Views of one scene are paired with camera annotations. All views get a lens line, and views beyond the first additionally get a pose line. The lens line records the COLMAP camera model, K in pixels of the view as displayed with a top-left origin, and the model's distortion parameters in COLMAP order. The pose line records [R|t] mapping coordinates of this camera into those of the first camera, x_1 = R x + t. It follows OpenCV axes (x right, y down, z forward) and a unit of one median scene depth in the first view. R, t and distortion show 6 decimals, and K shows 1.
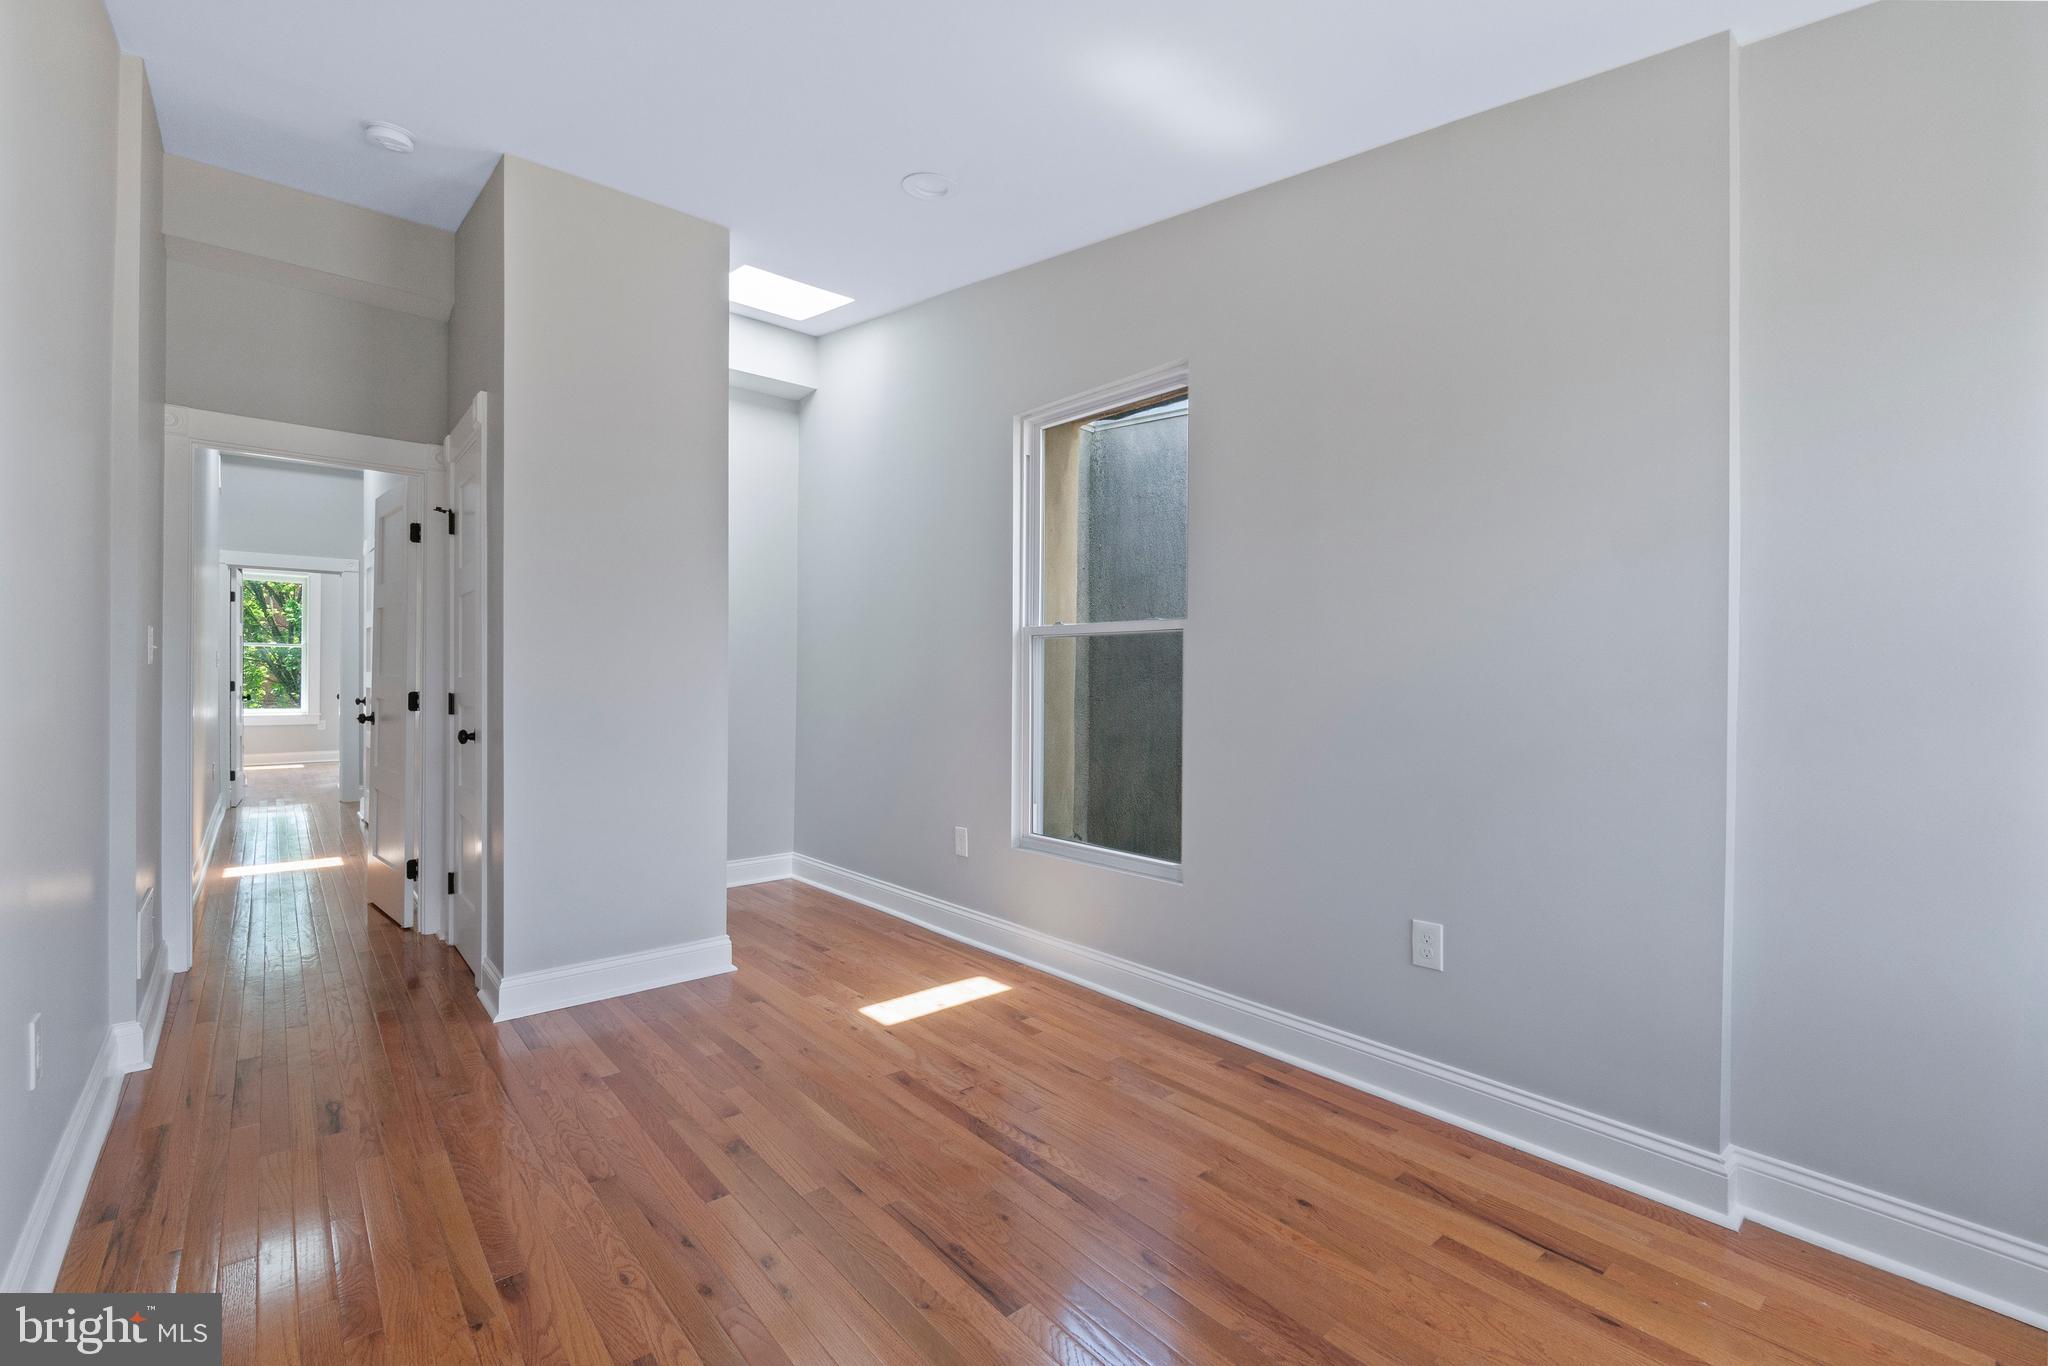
lens RADIAL K [[888.3, 0, 1008.6], [0, 888.3, 672.9], [0, 0, 1]] dist [-0.005998, -0.000902]
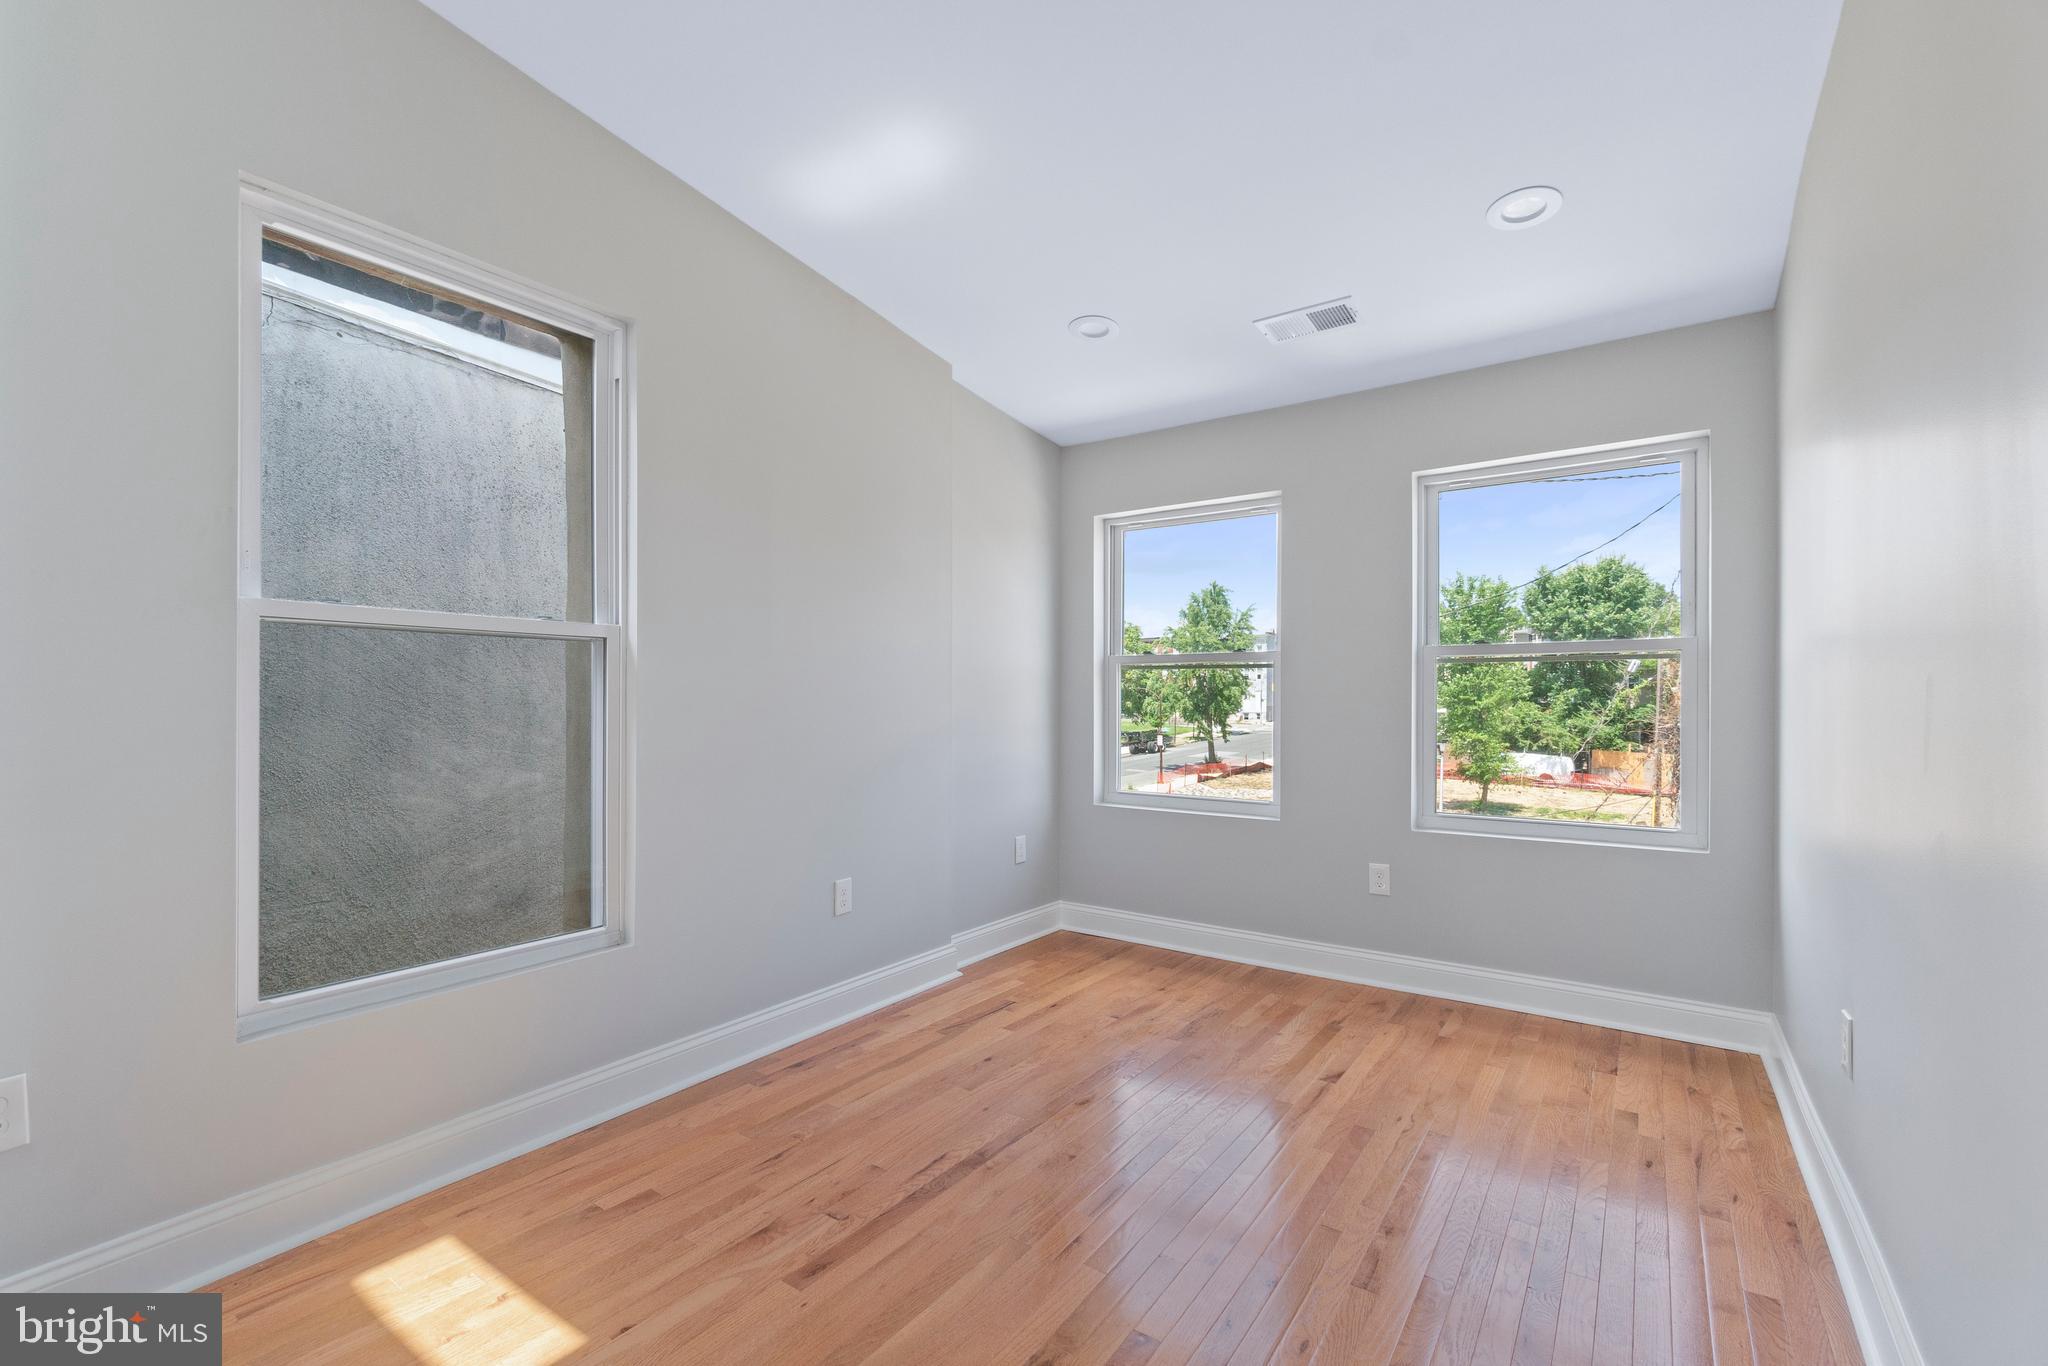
lens RADIAL K [[888.3, 0, 1009.1], [0, 888.3, 694.8], [0, 0, 1]] dist [-0.005998, -0.000902]
pose [[-0.249459, -0.004982, 0.968373, -0.885030], [-0.011377, 0.999933, 0.002213, -0.009103], [-0.968319, -0.010465, -0.249499, 1.076947]]
